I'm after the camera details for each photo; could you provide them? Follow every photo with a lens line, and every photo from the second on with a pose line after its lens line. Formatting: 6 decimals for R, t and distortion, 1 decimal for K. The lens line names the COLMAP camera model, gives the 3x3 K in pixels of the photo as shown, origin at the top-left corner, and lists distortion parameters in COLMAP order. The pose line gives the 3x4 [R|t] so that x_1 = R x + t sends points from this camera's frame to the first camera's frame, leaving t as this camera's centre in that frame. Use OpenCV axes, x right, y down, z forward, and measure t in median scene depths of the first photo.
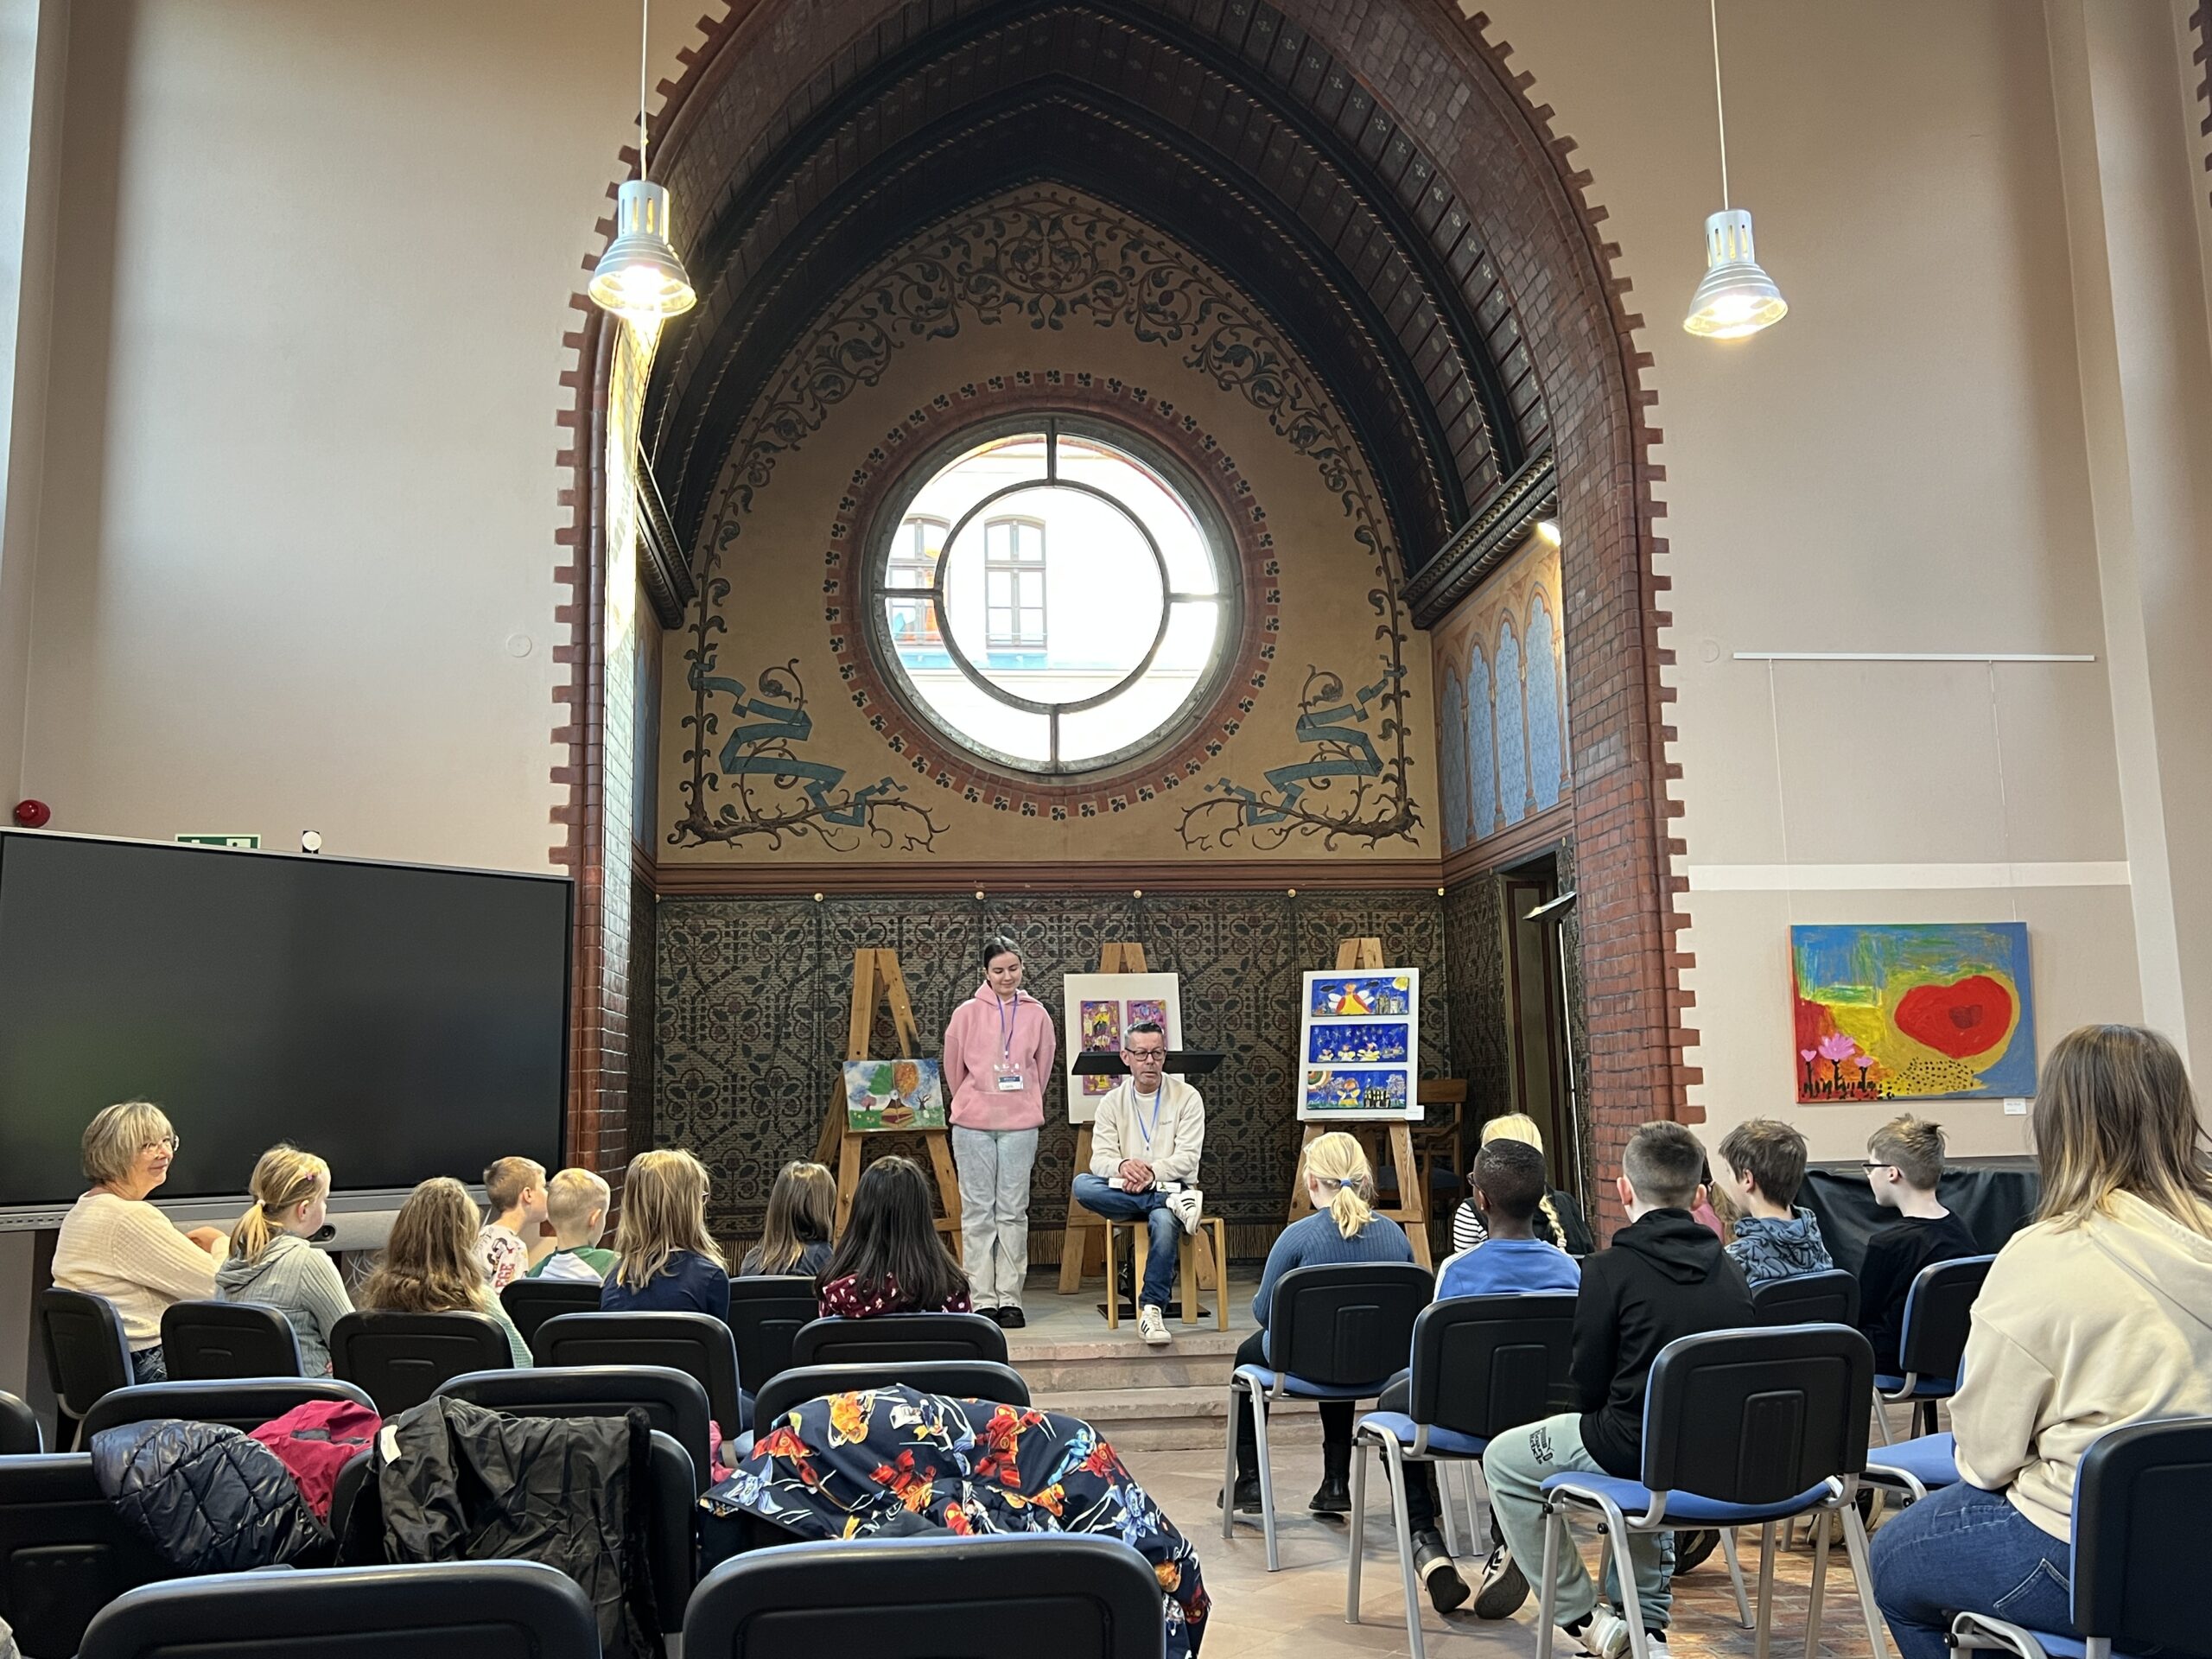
lens RADIAL K [[1952.5, 0, 1106.0], [0, 1952.5, 829.5], [0, 0, 1]] dist [0.153854, -0.004354]
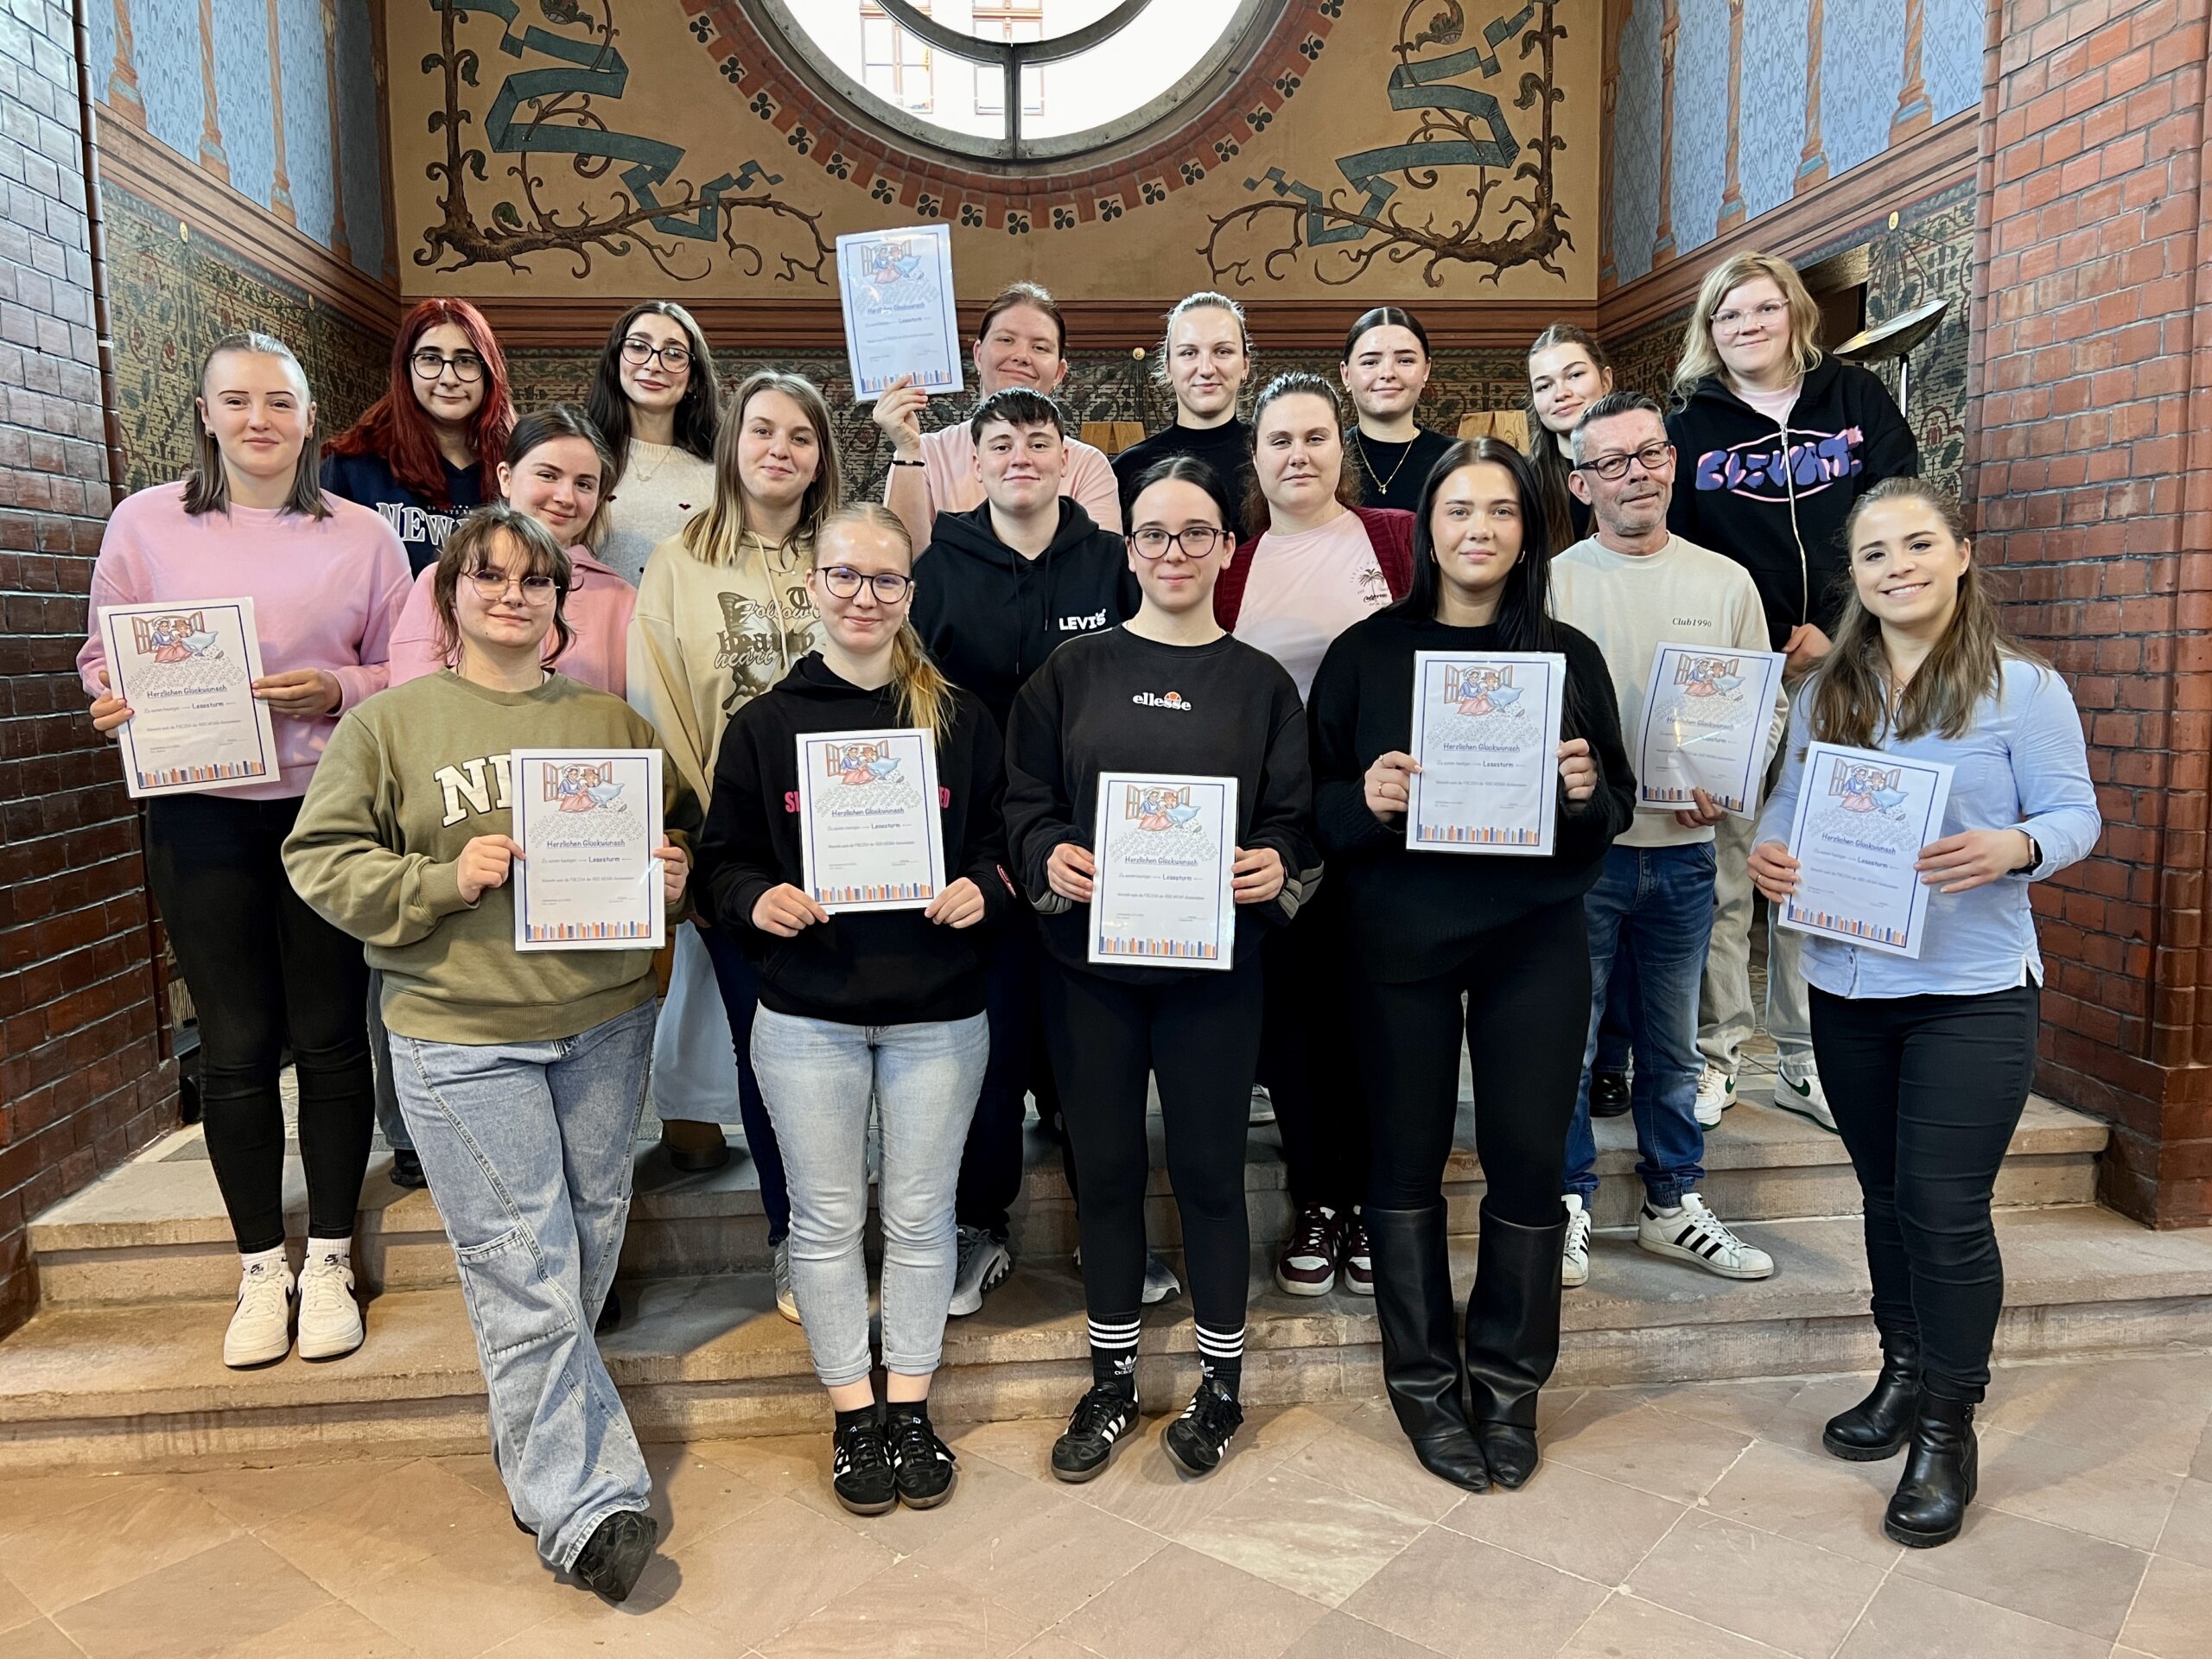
lens RADIAL K [[1684.5, 0, 1106.0], [0, 1684.5, 829.5], [0, 0, 1]] dist [0.022139, 0.003704]
pose [[0.999953, 0.005226, -0.008171, 0.010514], [-0.002945, 0.966253, 0.257580, 0.041762], [0.009242, -0.257543, 0.966223, 0.406583]]
